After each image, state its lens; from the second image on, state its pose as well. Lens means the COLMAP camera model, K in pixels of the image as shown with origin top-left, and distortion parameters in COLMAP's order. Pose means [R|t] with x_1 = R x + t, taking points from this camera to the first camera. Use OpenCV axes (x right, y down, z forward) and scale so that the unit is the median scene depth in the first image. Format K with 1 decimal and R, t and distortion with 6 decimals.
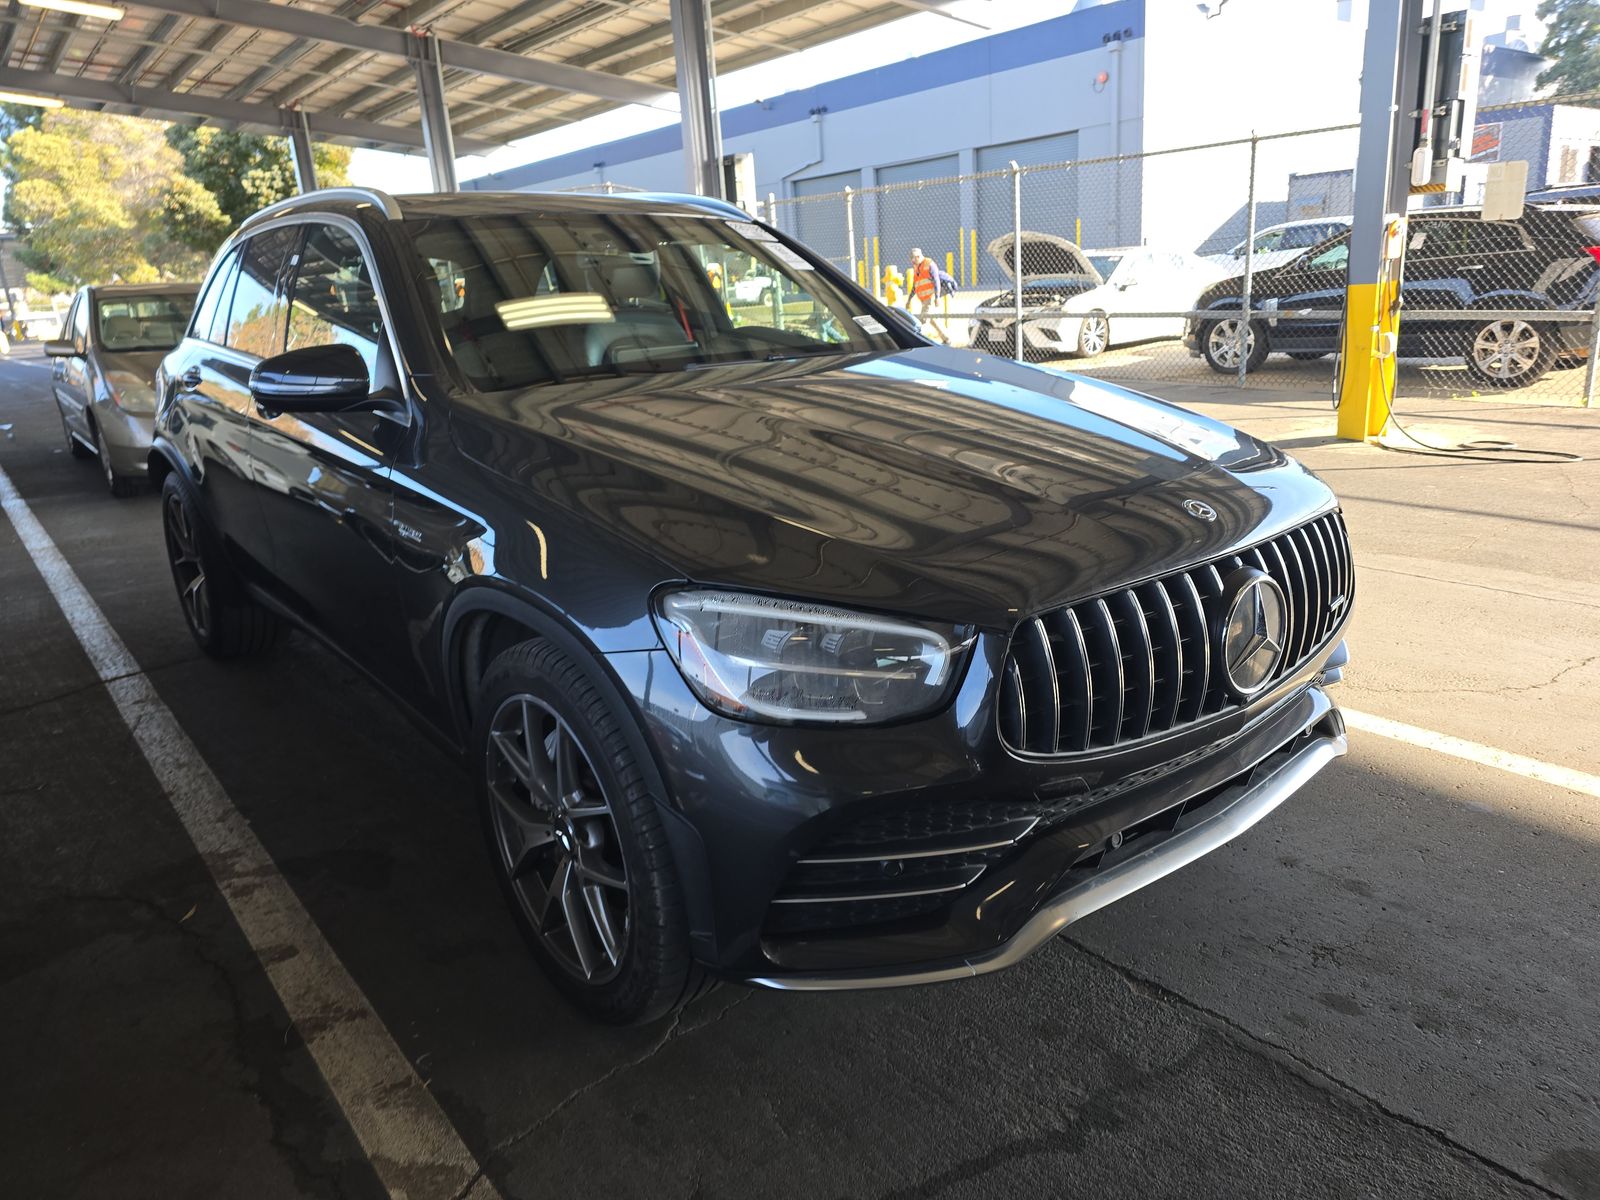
lens RADIAL K [[1085.2, 0, 800.0], [0, 1085.2, 600.0], [0, 0, 1]] dist [0.020204, -0.031465]
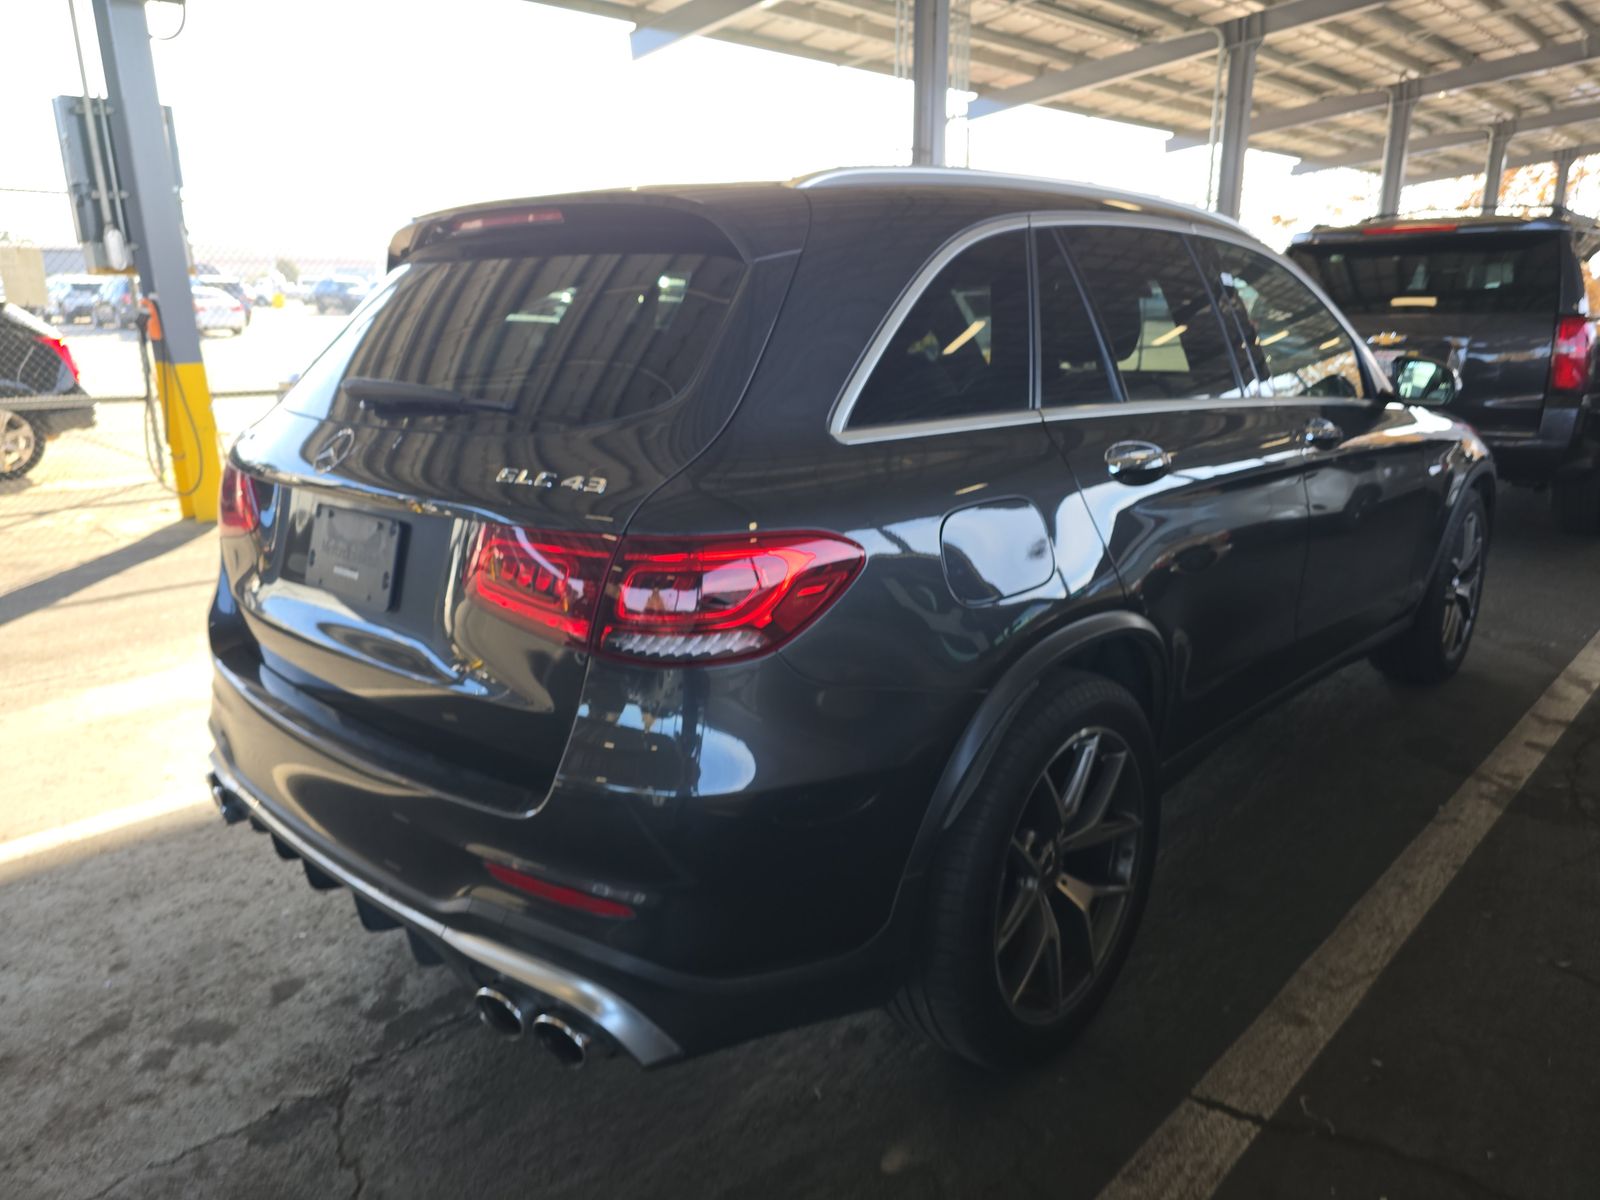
lens RADIAL K [[1085.2, 0, 800.0], [0, 1085.2, 600.0], [0, 0, 1]] dist [0.020204, -0.031465]
pose [[-0.124104, -0.206751, 0.970491, -0.325158], [0.301006, 0.924121, 0.235364, -0.096630], [-0.945512, 0.321333, -0.052454, 0.362586]]
